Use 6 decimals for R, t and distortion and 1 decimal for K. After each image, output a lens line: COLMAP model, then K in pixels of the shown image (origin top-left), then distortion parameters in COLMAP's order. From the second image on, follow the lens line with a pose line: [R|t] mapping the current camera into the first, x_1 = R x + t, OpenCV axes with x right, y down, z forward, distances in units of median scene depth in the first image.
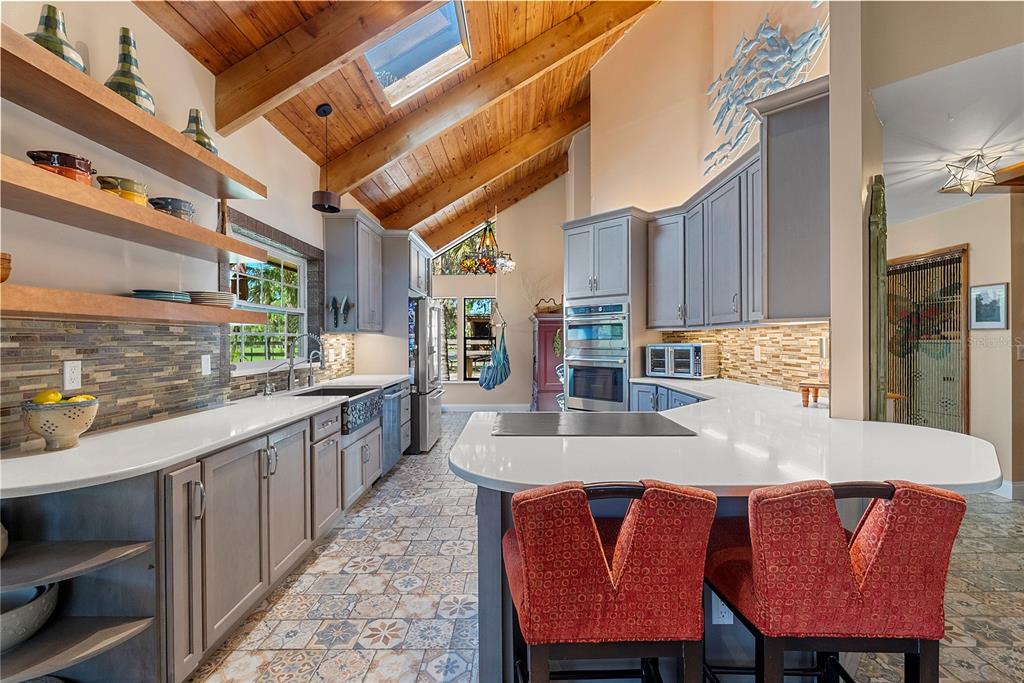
lens RADIAL K [[449.7, 0, 511.6], [0, 449.7, 340.5], [0, 0, 1]] dist [-0.000967, 0.000026]
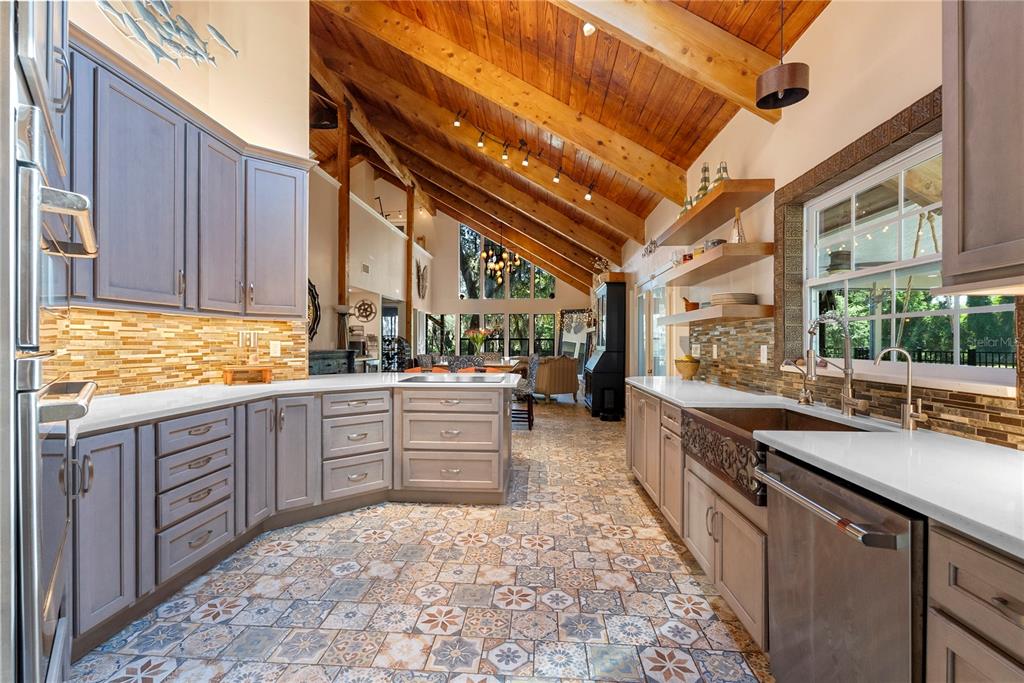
lens RADIAL K [[449.7, 0, 511.9], [0, 449.7, 344.2], [0, 0, 1]] dist [-0.000967, 0.000026]
pose [[-0.998492, 0.001423, 0.054873, -0.113858], [0.001651, 0.999990, 0.004105, 0.021578], [-0.054867, 0.004189, -0.998485, 1.875470]]
